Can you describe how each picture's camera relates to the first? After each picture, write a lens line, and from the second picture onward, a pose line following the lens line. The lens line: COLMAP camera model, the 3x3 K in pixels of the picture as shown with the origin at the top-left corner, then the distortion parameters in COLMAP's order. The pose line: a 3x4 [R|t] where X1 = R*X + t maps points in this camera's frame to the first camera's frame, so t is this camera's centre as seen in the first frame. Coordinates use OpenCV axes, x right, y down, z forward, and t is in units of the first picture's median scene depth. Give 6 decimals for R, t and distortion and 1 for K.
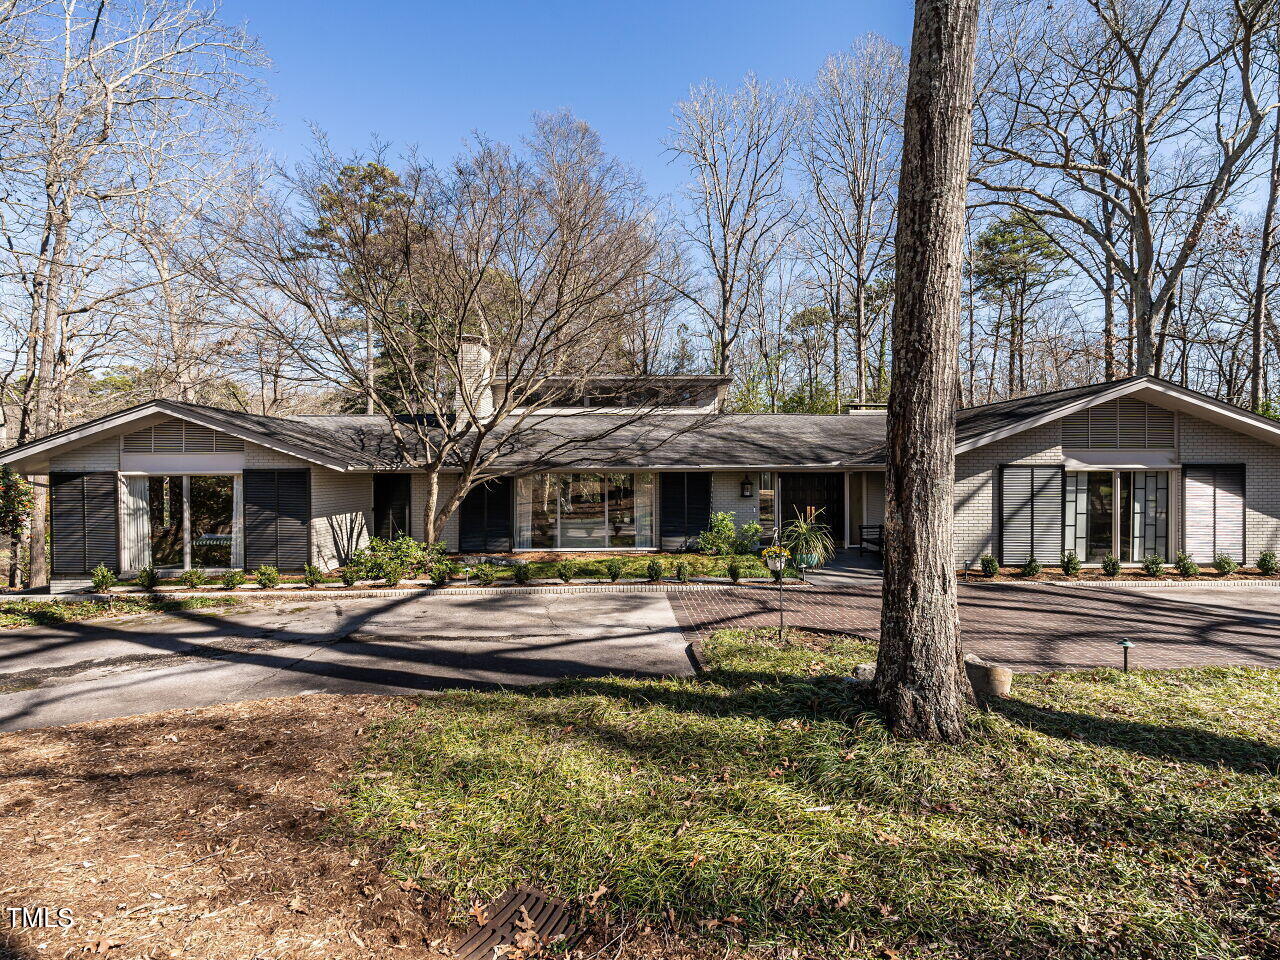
lens RADIAL K [[729.5, 0, 654.5], [0, 729.5, 484.9], [0, 0, 1]] dist [-0.003050, 0.000777]
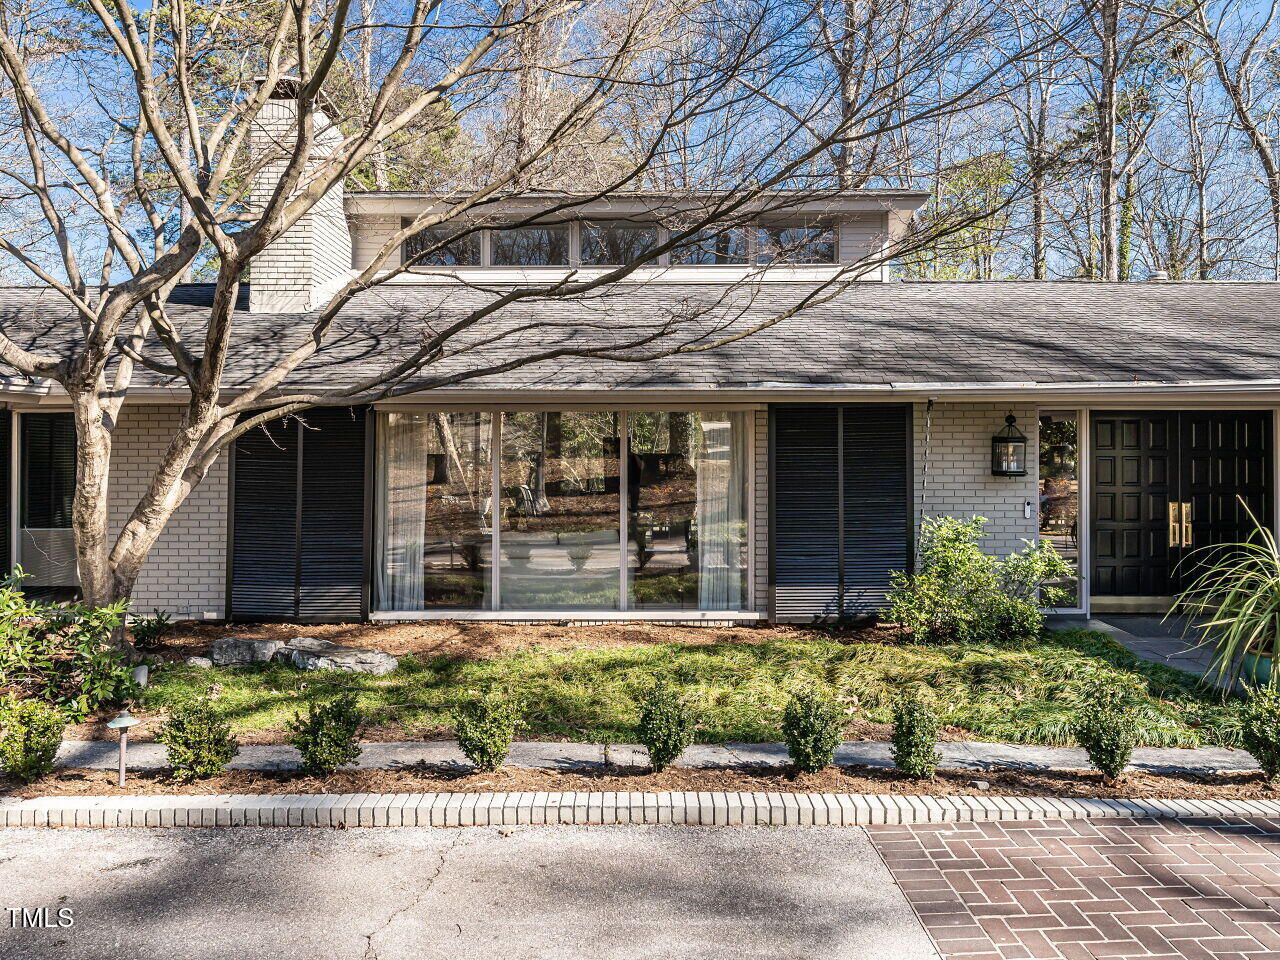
lens RADIAL K [[934.3, 0, 643.8], [0, 934.3, 461.2], [0, 0, 1]] dist [0.003991, 0.005319]
pose [[0.999600, 0.003603, -0.028048, -0.042579], [-0.004189, 0.999773, -0.020877, 0.020111], [0.027967, 0.020986, 0.999389, 0.529790]]
